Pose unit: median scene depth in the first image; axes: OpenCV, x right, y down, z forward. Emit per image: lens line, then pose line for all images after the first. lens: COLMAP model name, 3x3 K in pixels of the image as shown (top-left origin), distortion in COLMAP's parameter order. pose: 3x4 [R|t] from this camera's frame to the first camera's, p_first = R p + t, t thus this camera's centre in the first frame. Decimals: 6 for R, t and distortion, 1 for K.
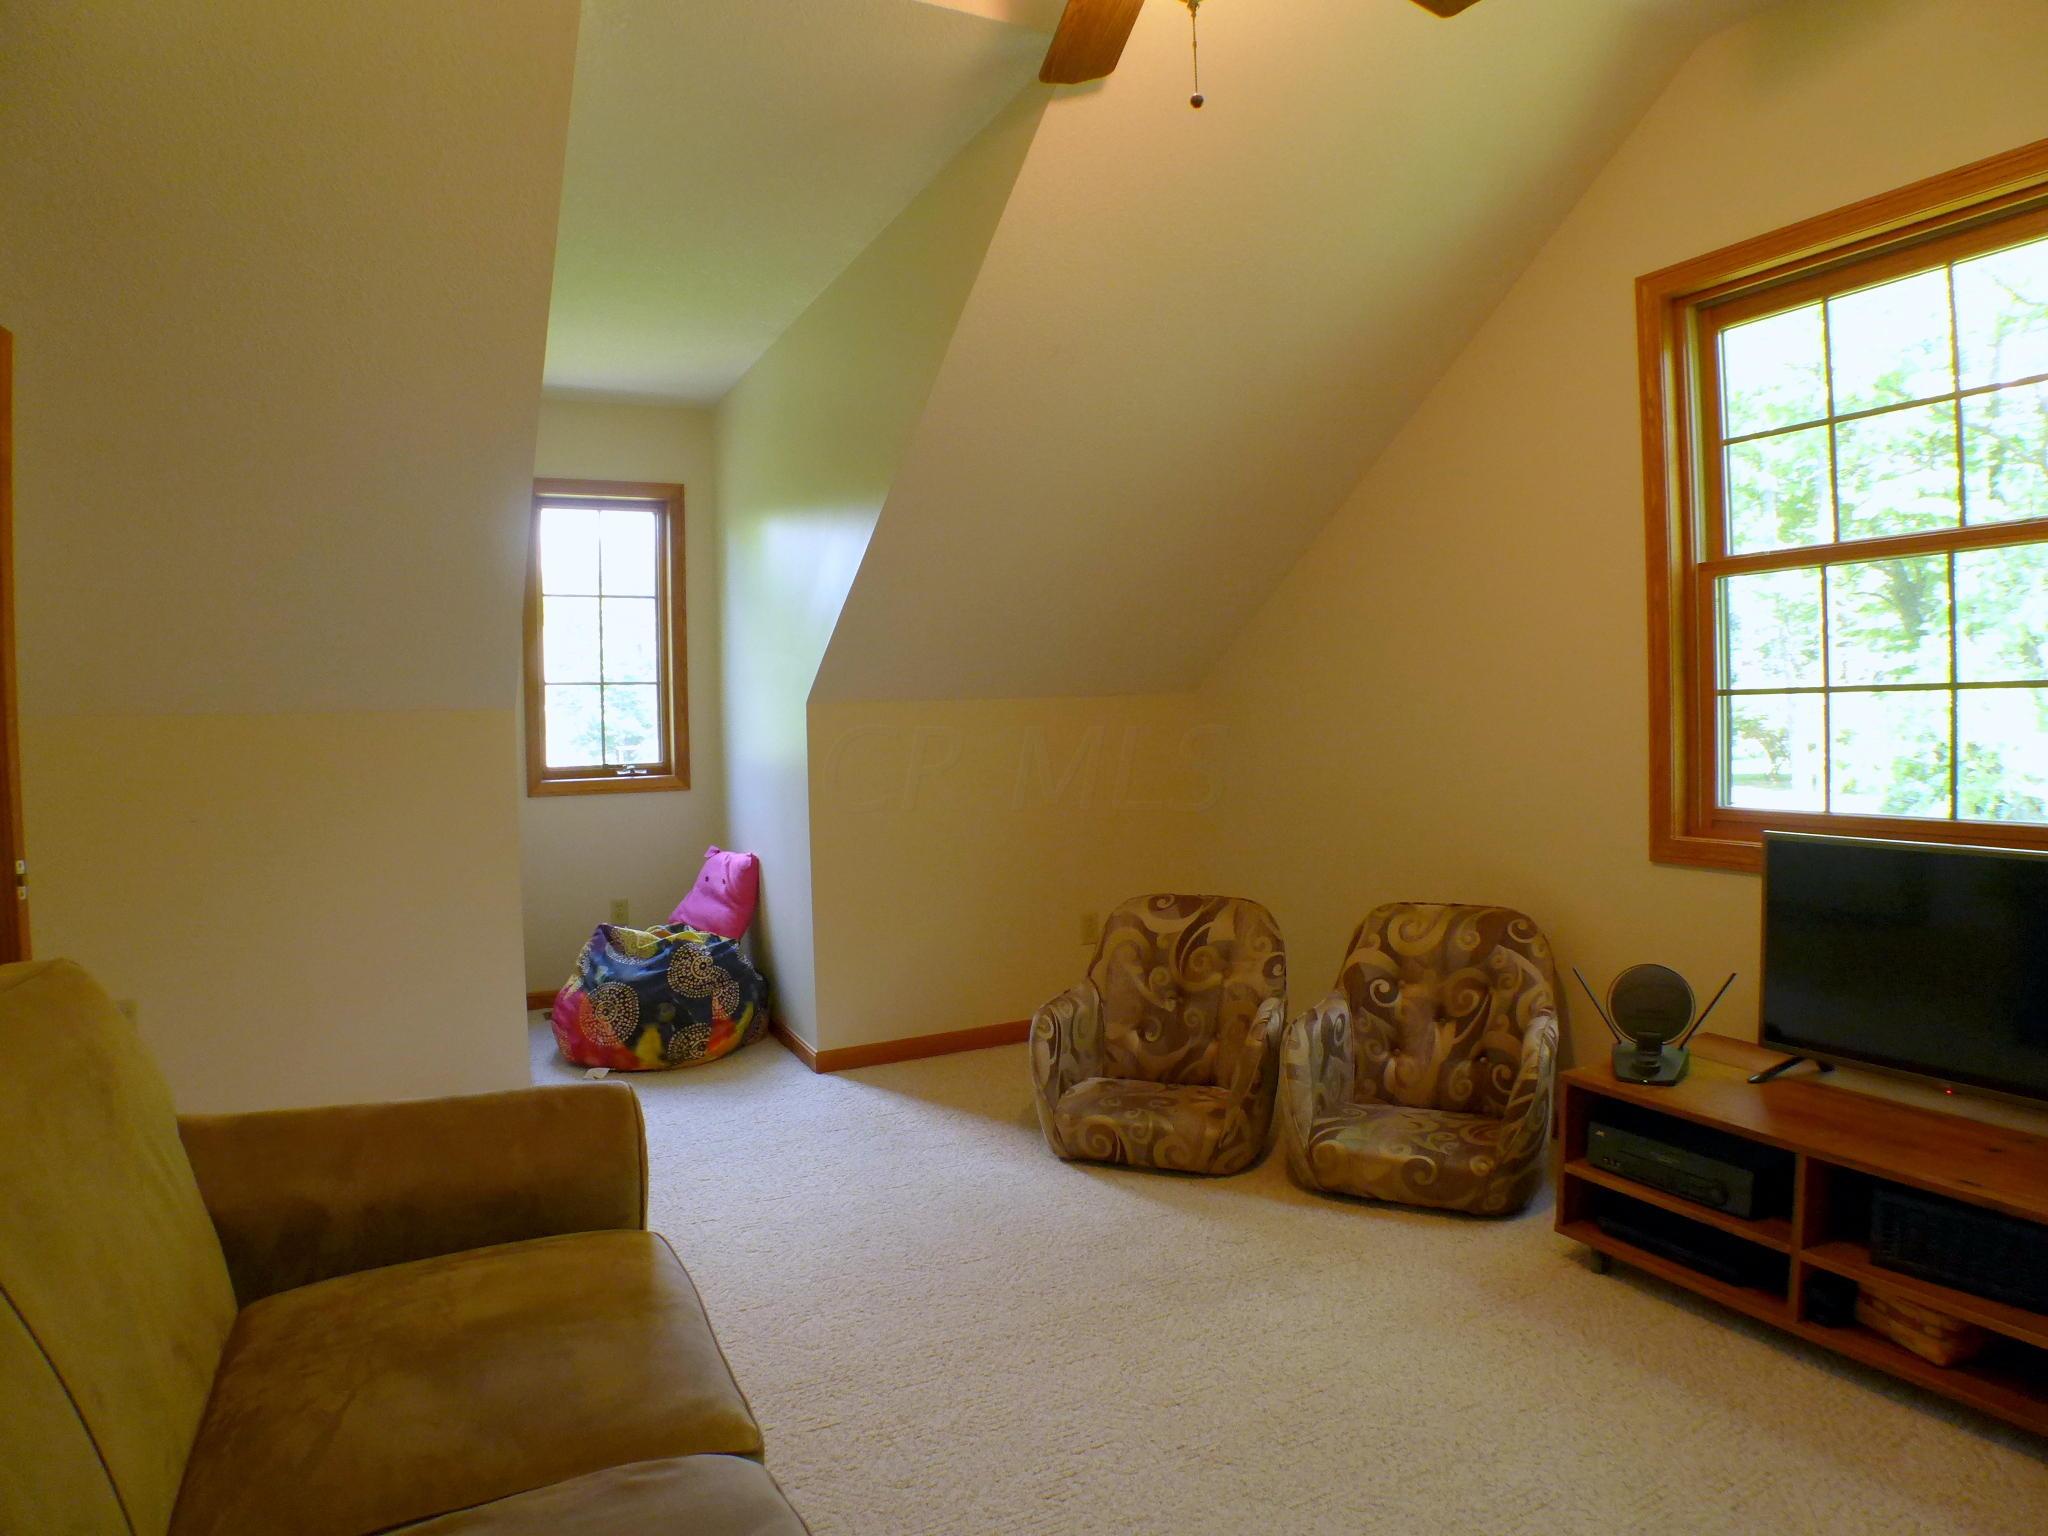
lens RADIAL K [[1238.2, 0, 1024.0], [0, 1238.2, 768.0], [0, 0, 1]] dist [-0.127070, 0.027438]
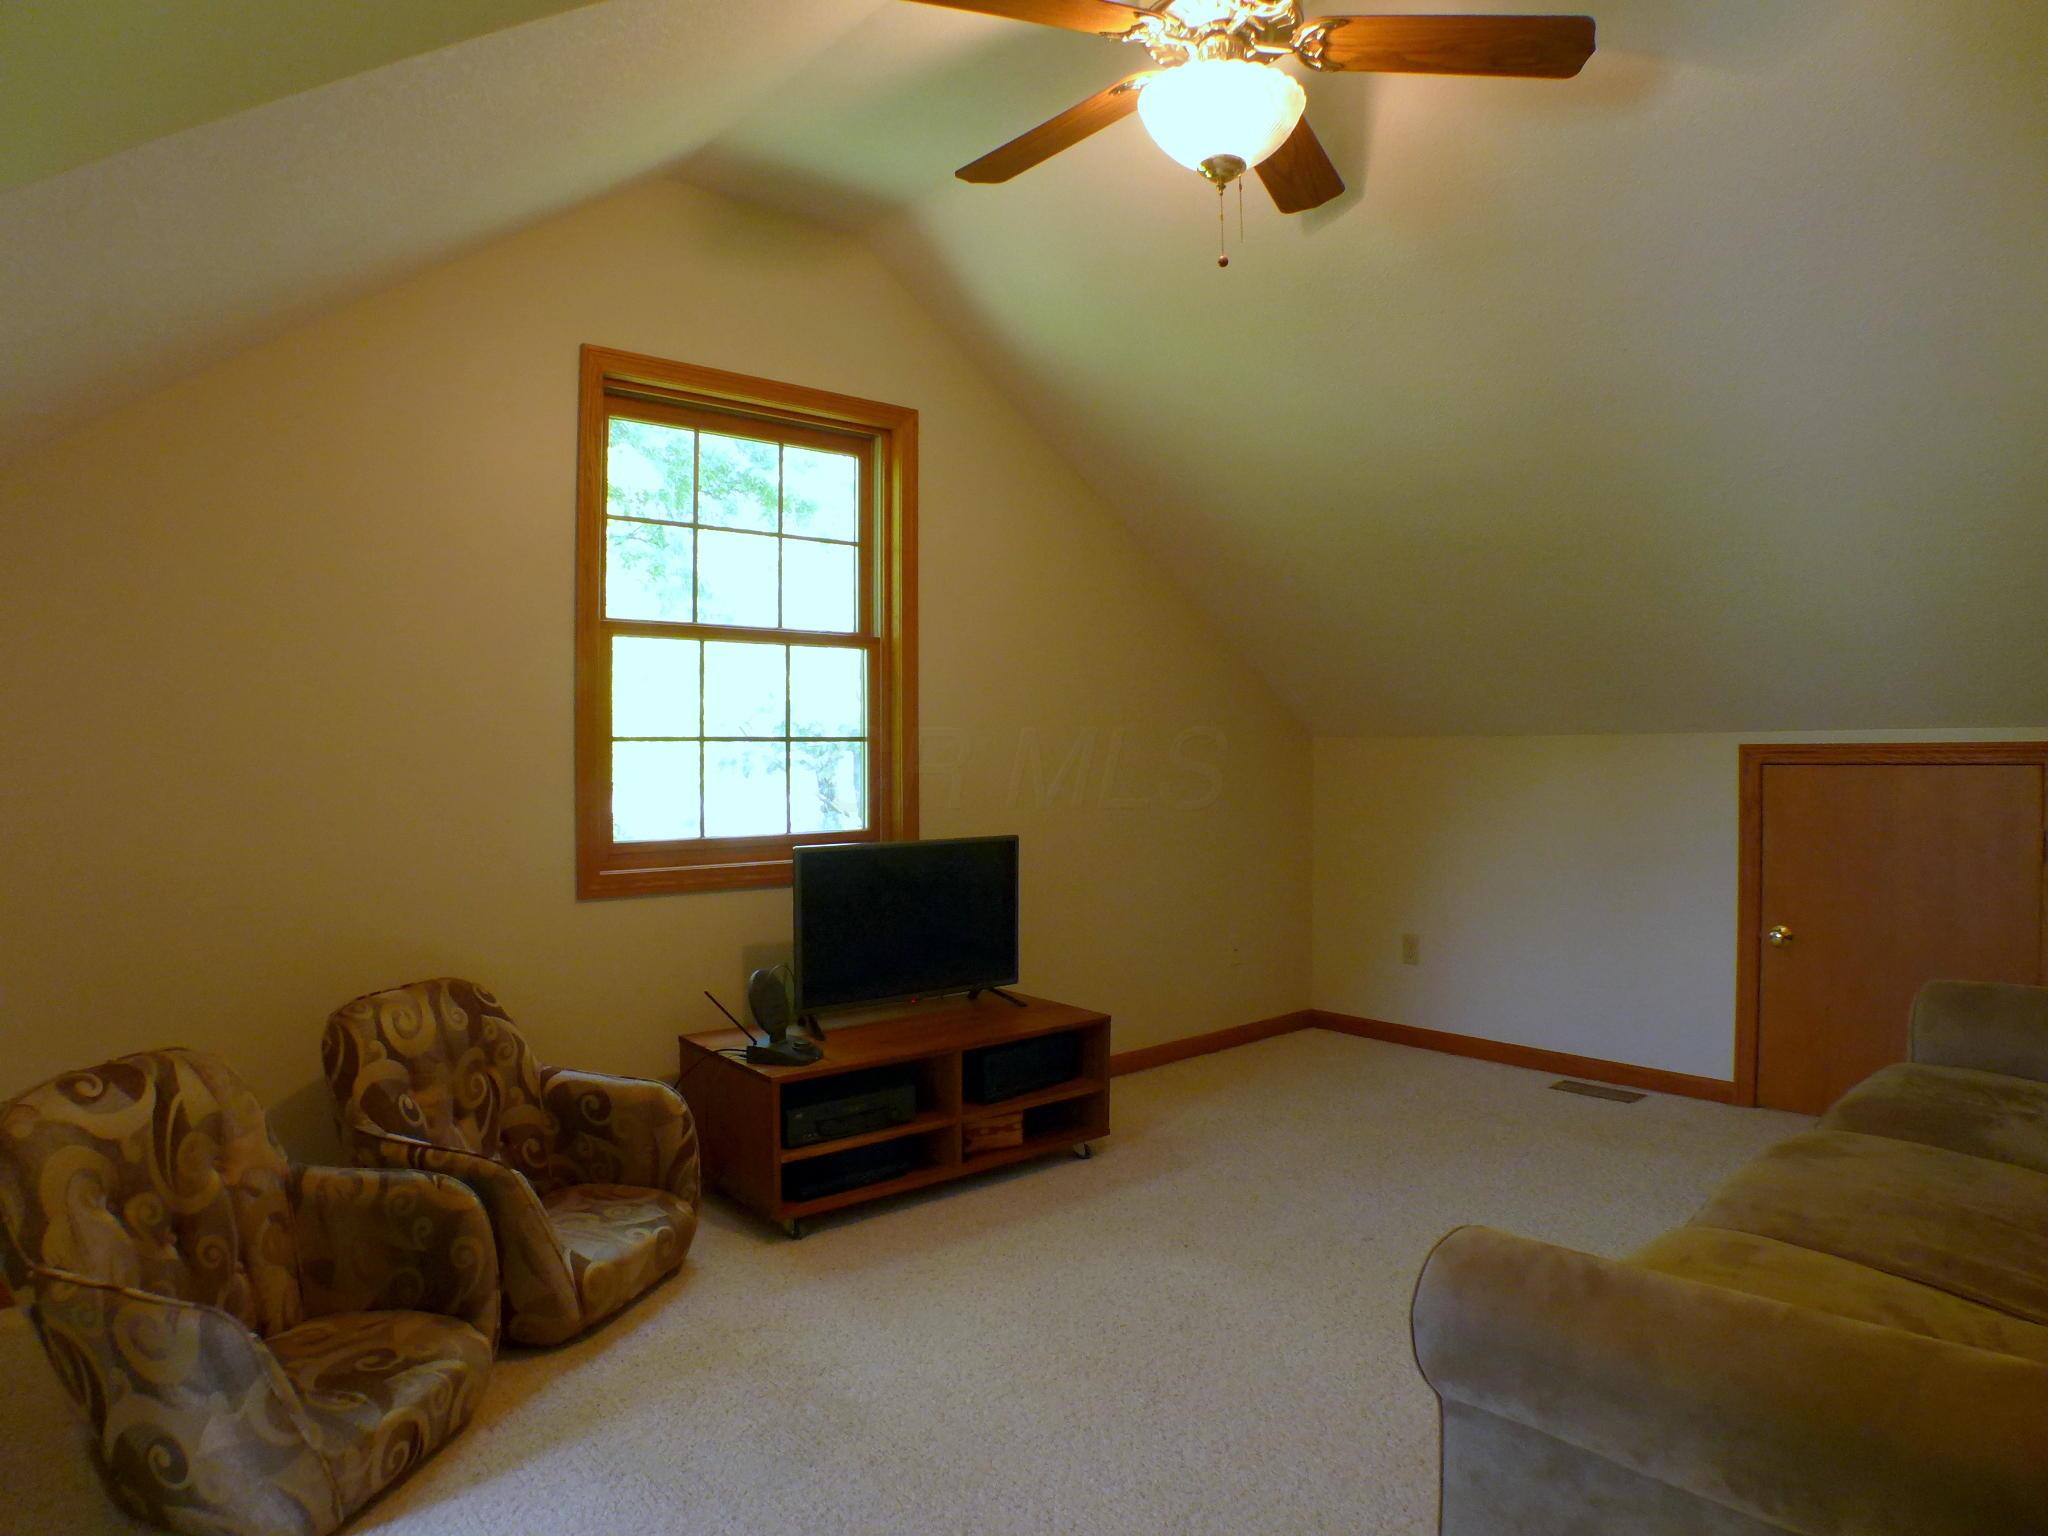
lens RADIAL K [[1238.2, 0, 1024.0], [0, 1238.2, 768.0], [0, 0, 1]] dist [-0.127070, 0.027438]
pose [[-0.242135, 0.013833, 0.970144, -0.601965], [0.049312, 0.998782, -0.001933, -0.014508], [-0.968989, 0.047372, -0.242522, 0.882815]]
